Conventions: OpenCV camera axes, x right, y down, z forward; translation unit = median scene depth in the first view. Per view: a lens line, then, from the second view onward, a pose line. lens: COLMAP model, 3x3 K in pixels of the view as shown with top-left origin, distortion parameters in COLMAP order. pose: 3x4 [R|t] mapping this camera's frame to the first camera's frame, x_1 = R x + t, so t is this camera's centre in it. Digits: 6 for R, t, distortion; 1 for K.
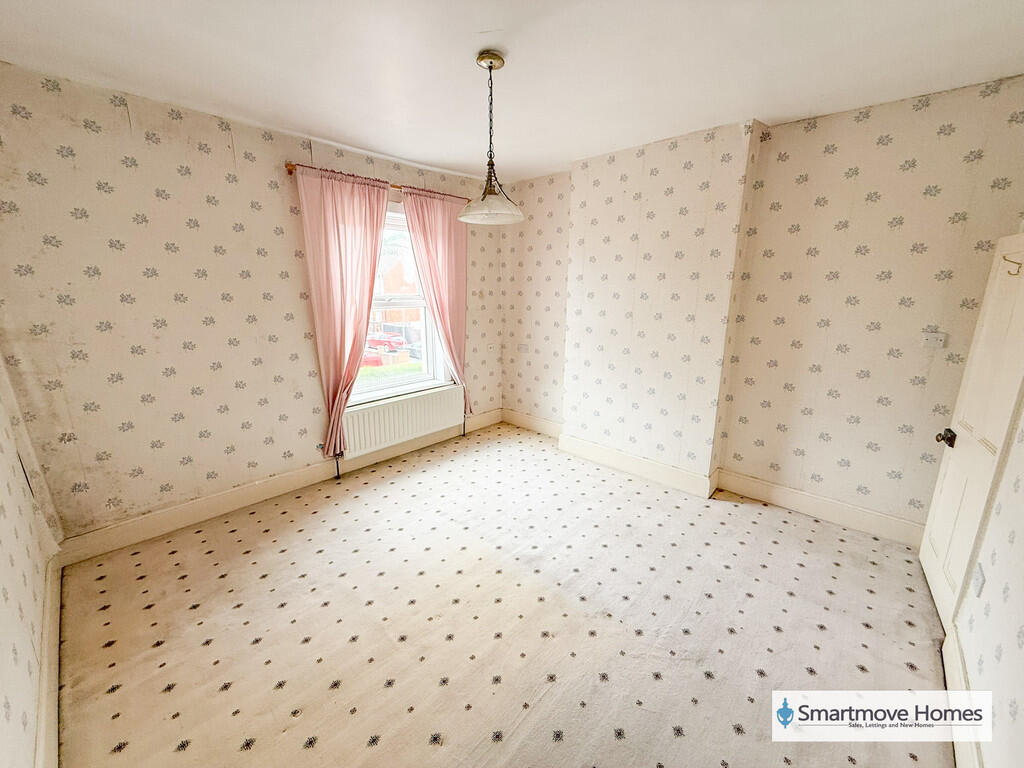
lens RADIAL K [[405.0, 0, 509.2], [0, 405.0, 383.8], [0, 0, 1]] dist [-0.000622, -0.000008]
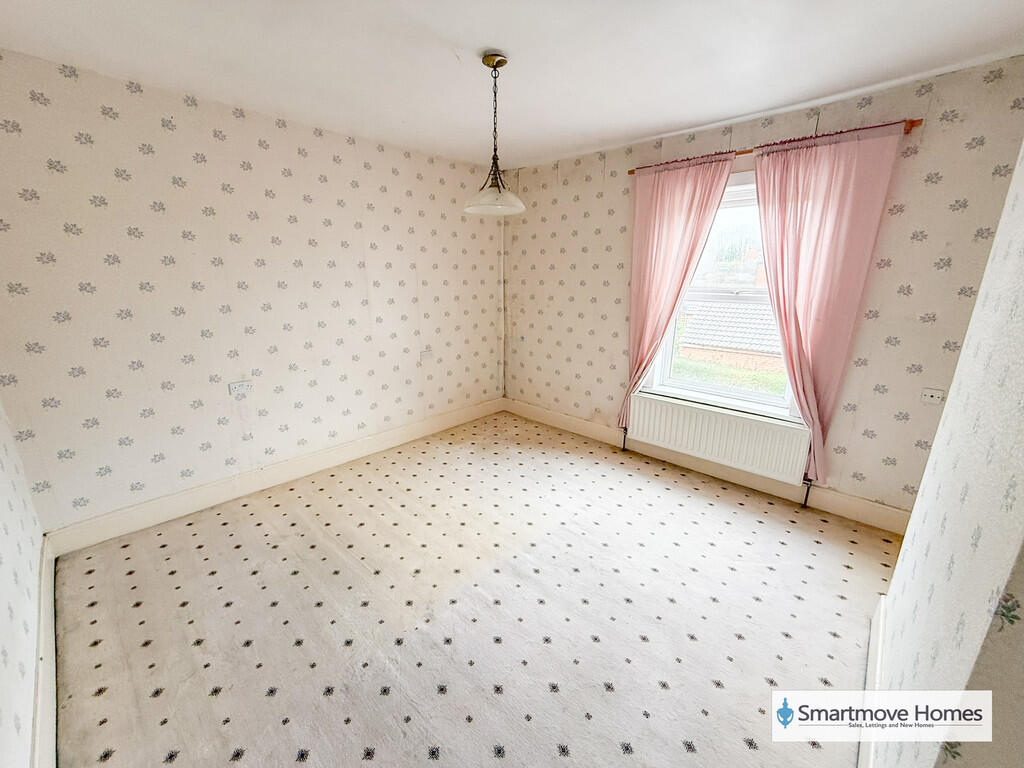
lens RADIAL K [[405.0, 0, 509.1], [0, 405.0, 384.4], [0, 0, 1]] dist [-0.000622, -0.000008]
pose [[0.011283, 0.257198, -0.966293, 0.650346], [-0.242737, 0.938153, 0.246874, -0.145613], [0.970026, 0.231770, 0.073017, 0.627262]]
